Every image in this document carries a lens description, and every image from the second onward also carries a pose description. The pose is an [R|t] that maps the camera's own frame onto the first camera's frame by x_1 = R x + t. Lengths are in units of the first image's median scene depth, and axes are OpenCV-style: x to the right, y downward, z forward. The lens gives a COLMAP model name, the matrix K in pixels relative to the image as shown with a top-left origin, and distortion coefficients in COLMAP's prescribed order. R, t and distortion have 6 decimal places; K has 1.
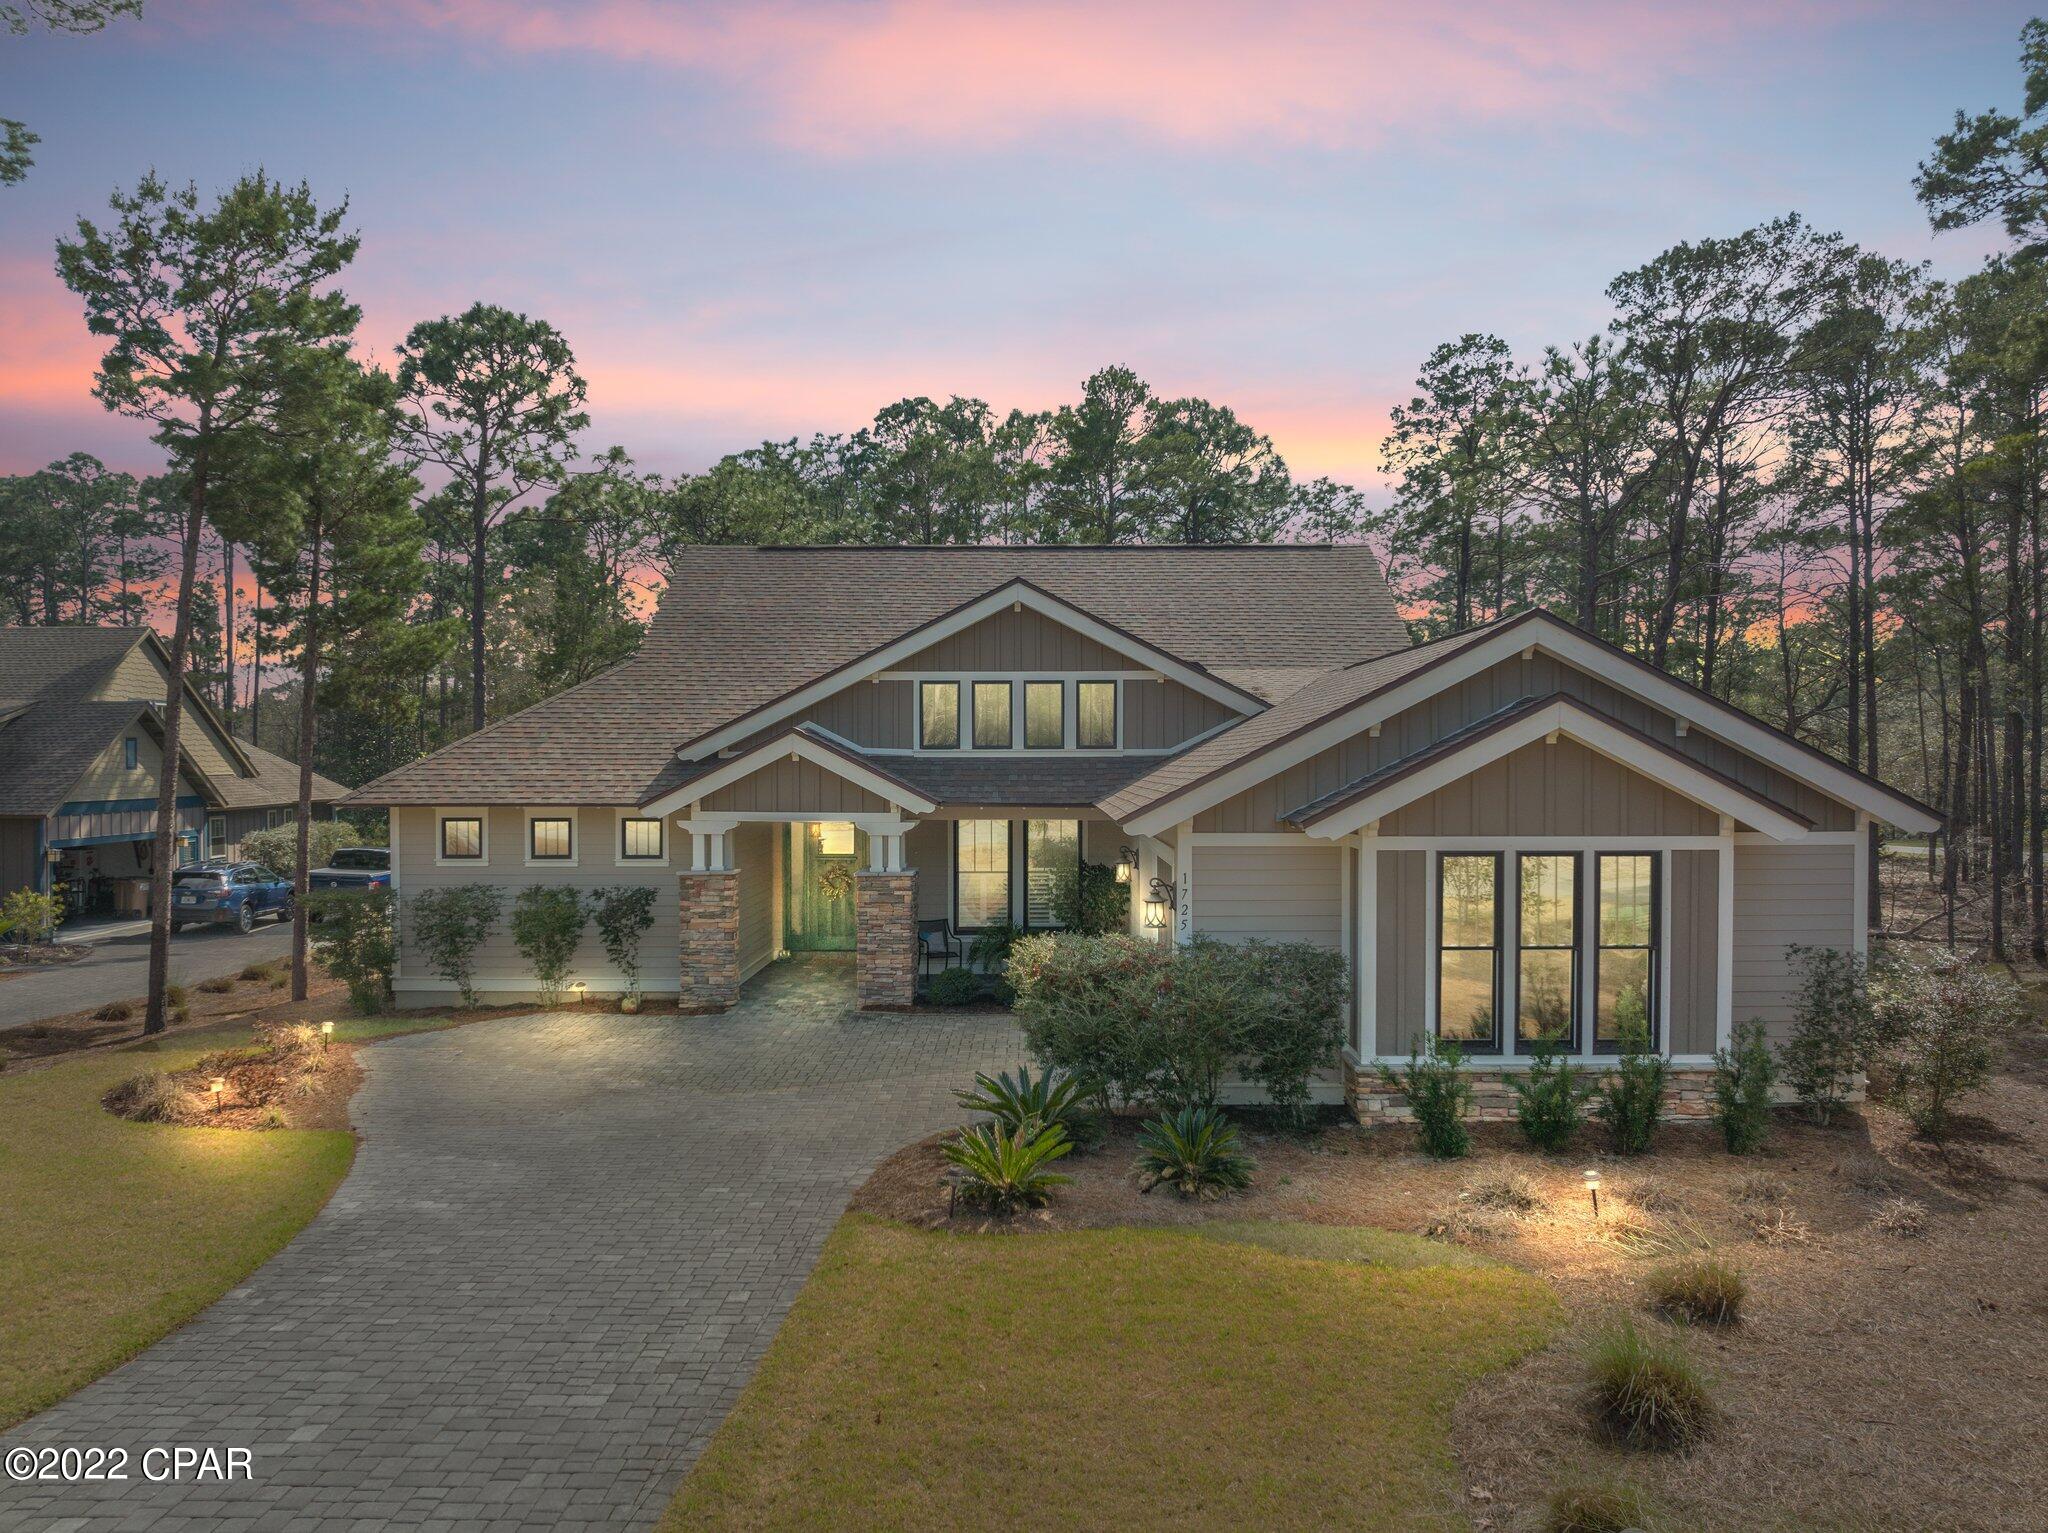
lens RADIAL K [[1448.5, 0, 1029.9], [0, 1448.5, 765.9], [0, 0, 1]] dist [-0.037121, 0.004743]
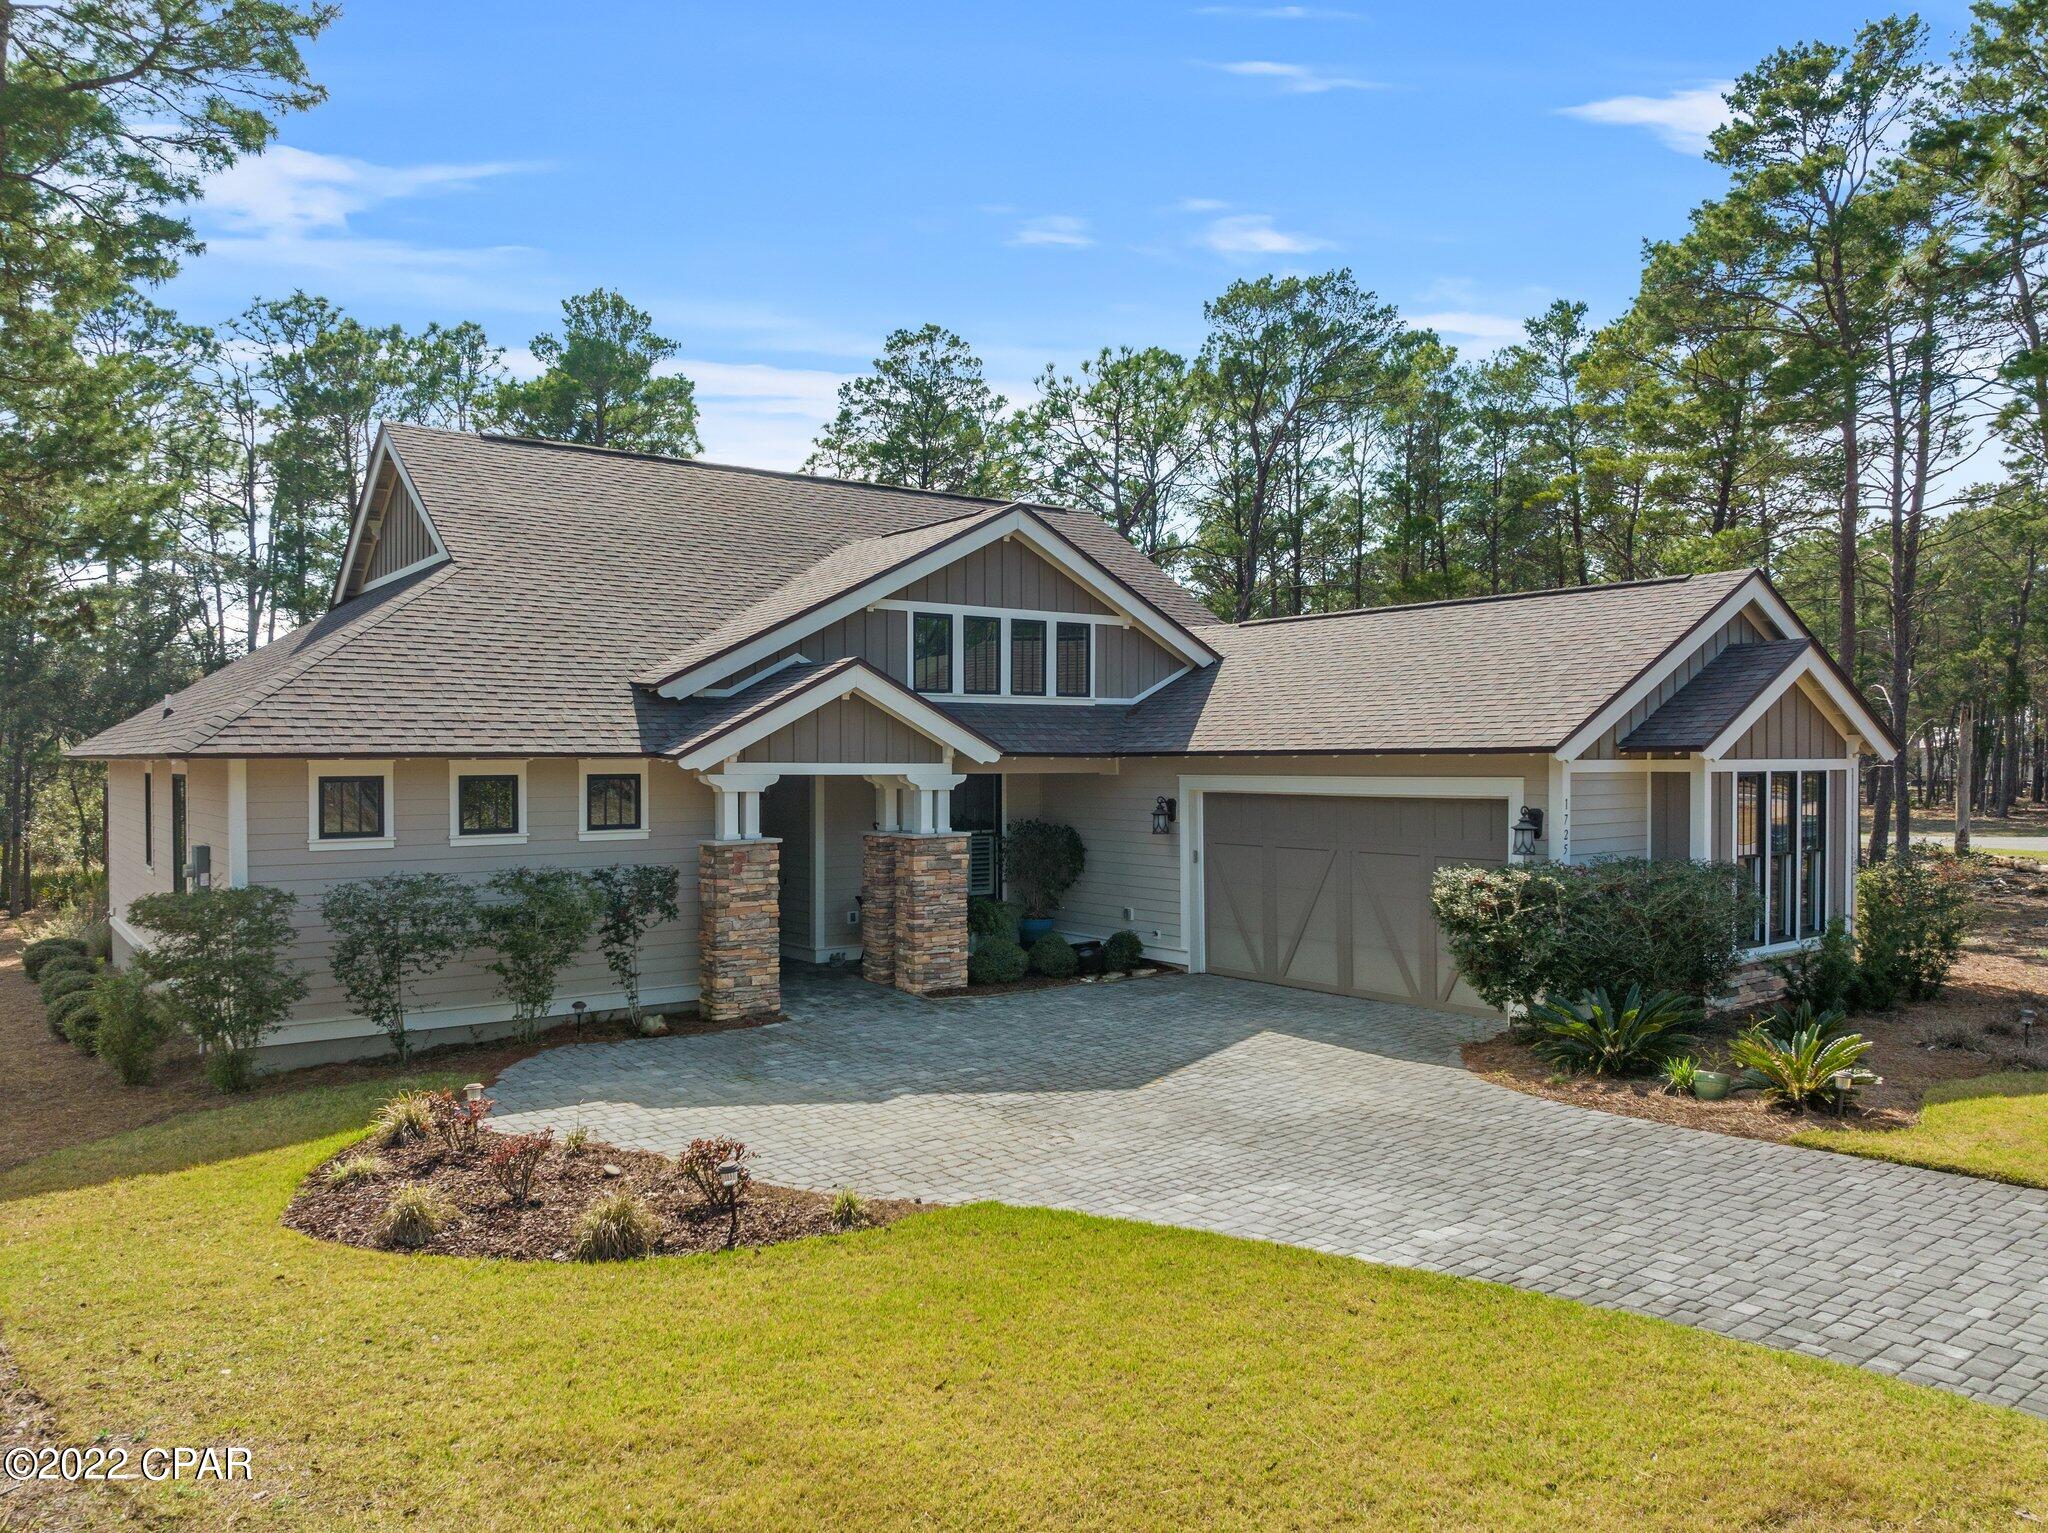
lens RADIAL K [[1448.5, 0, 1026.7], [0, 1448.5, 765.9], [0, 0, 1]] dist [-0.037121, 0.004743]
pose [[0.789982, -0.004463, 0.613114, -0.580692], [0.005290, 0.999986, 0.000463, 0.033782], [-0.613108, 0.002877, 0.789994, 0.298532]]
